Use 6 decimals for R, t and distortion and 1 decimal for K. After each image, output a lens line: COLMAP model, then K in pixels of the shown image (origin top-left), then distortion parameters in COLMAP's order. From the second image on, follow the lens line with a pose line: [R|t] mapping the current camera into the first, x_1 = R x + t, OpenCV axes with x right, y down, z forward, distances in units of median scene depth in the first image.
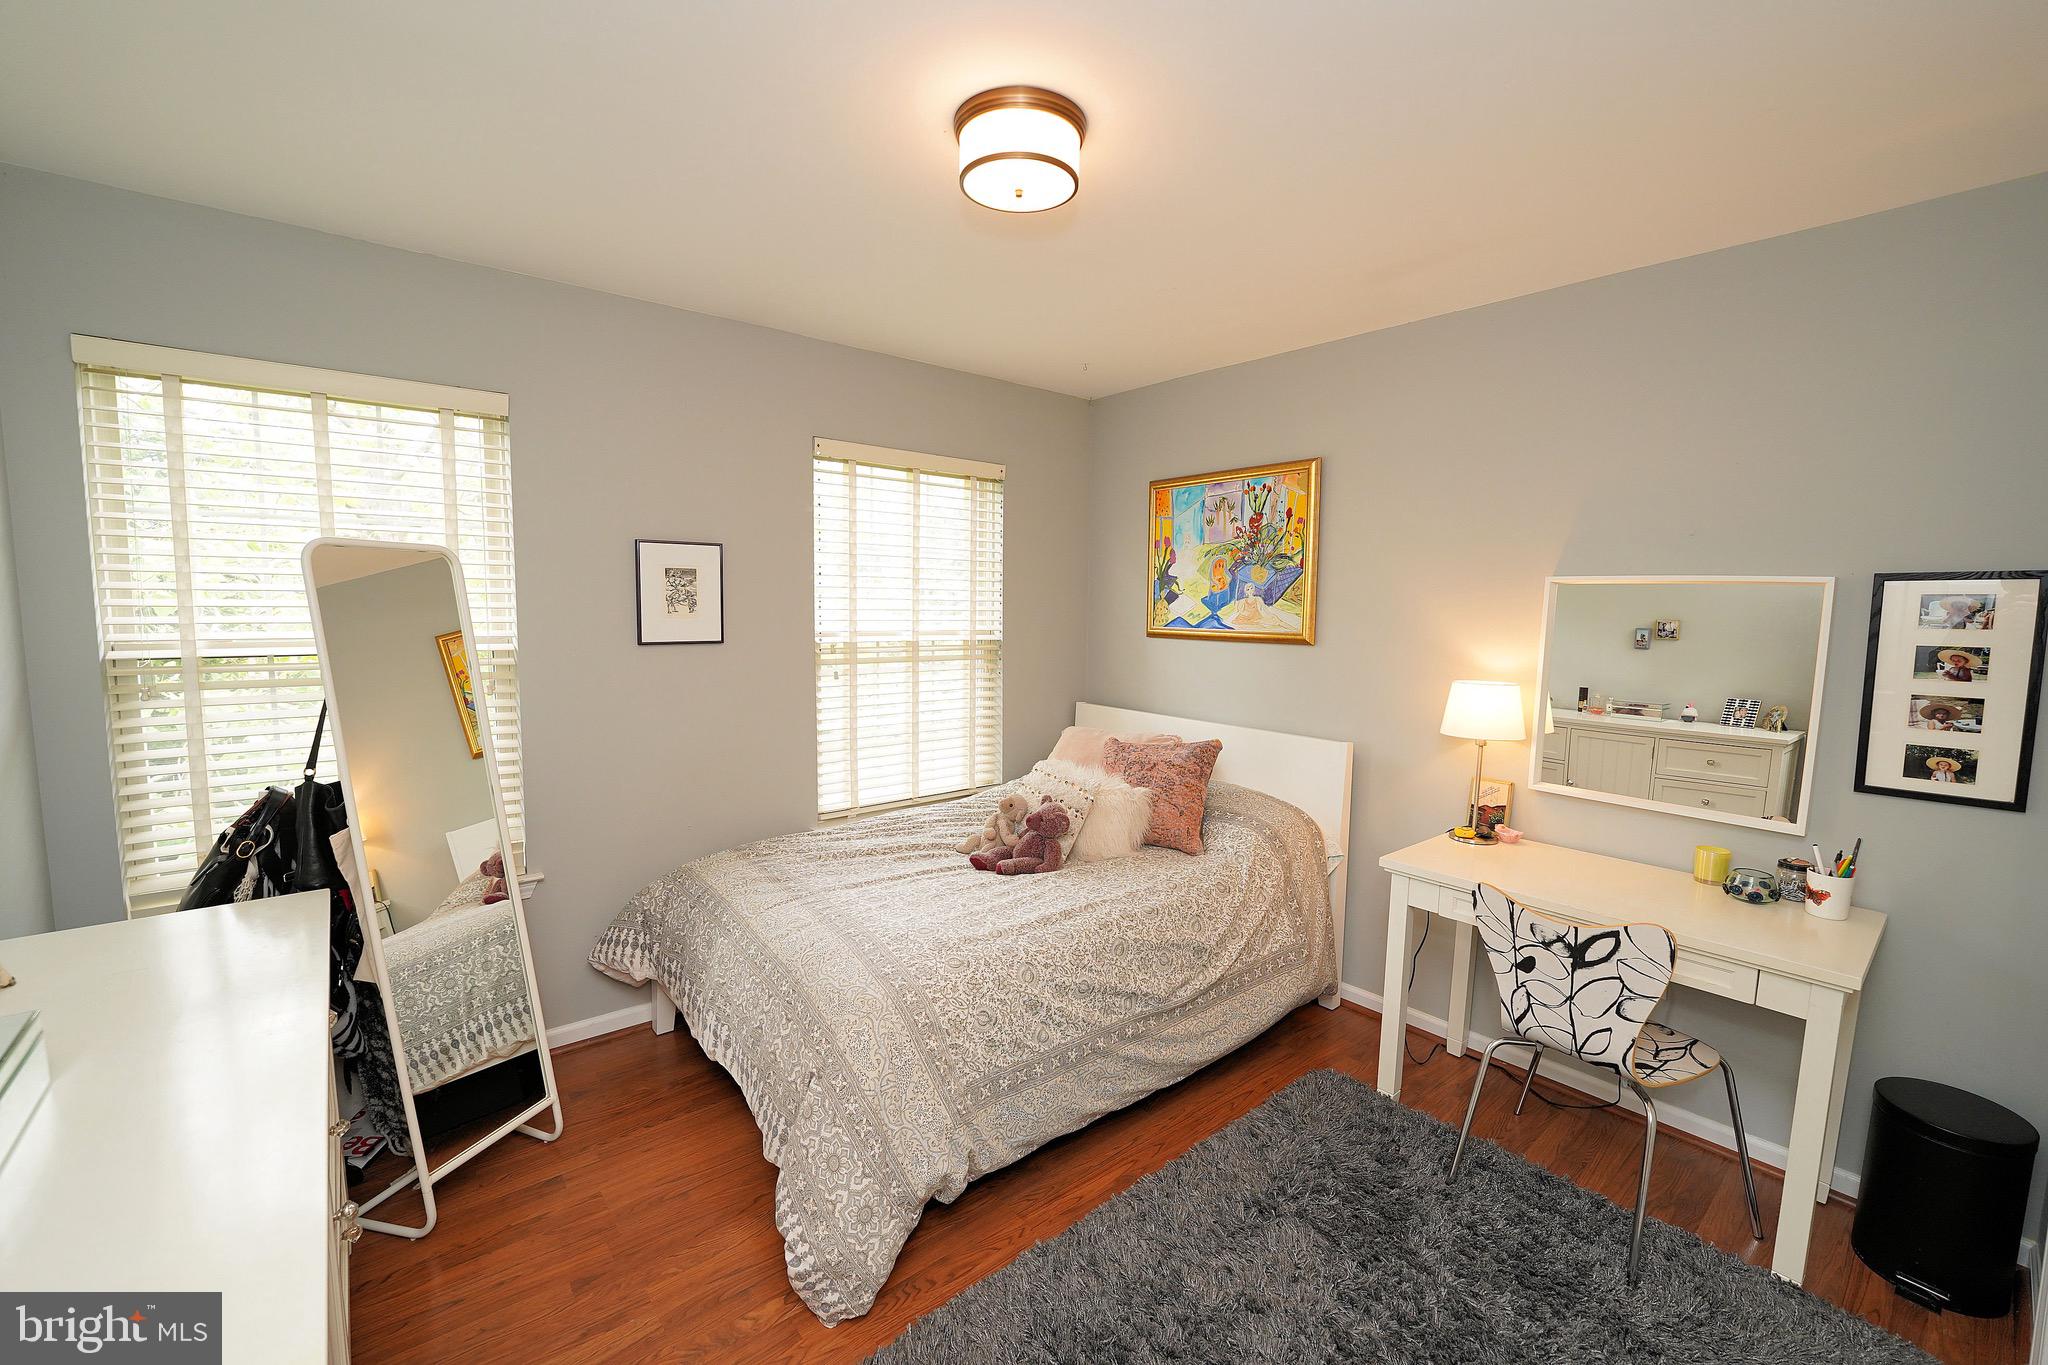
lens RADIAL K [[845.1, 0, 1024.0], [0, 845.1, 682.5], [0, 0, 1]] dist [-0.018682, 0.000062]
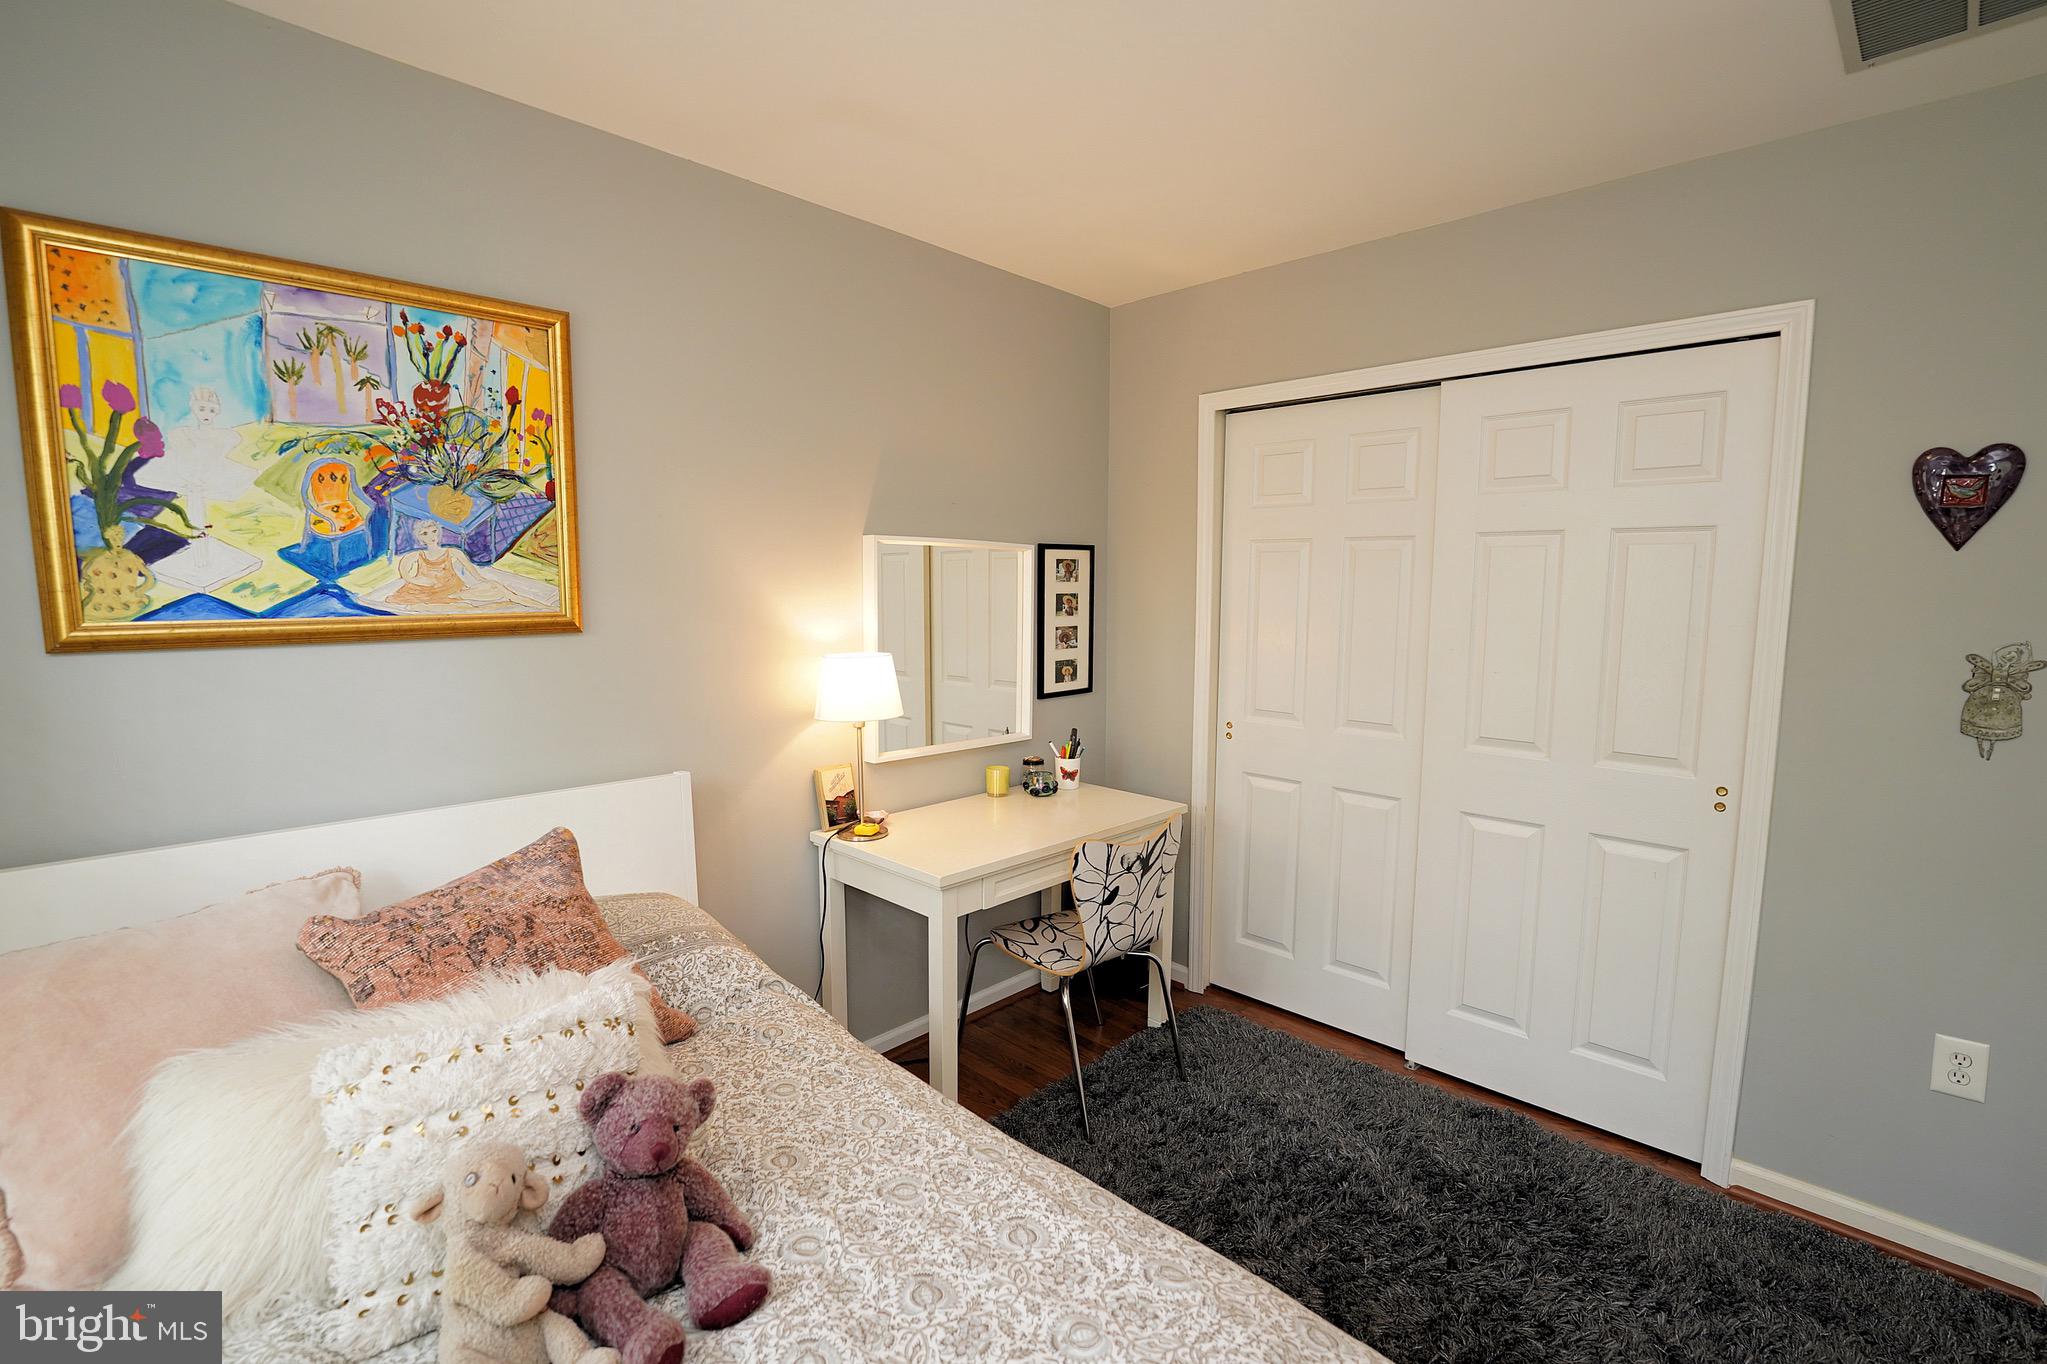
lens RADIAL K [[899.2, 0, 1023.5], [0, 899.2, 682.0], [0, 0, 1]] dist [-0.022843, -0.000140]
pose [[-0.103822, -0.122445, 0.987030, -0.305892], [0.088758, 0.987293, 0.131814, -0.062206], [-0.990628, 0.101292, -0.091635, 0.718941]]
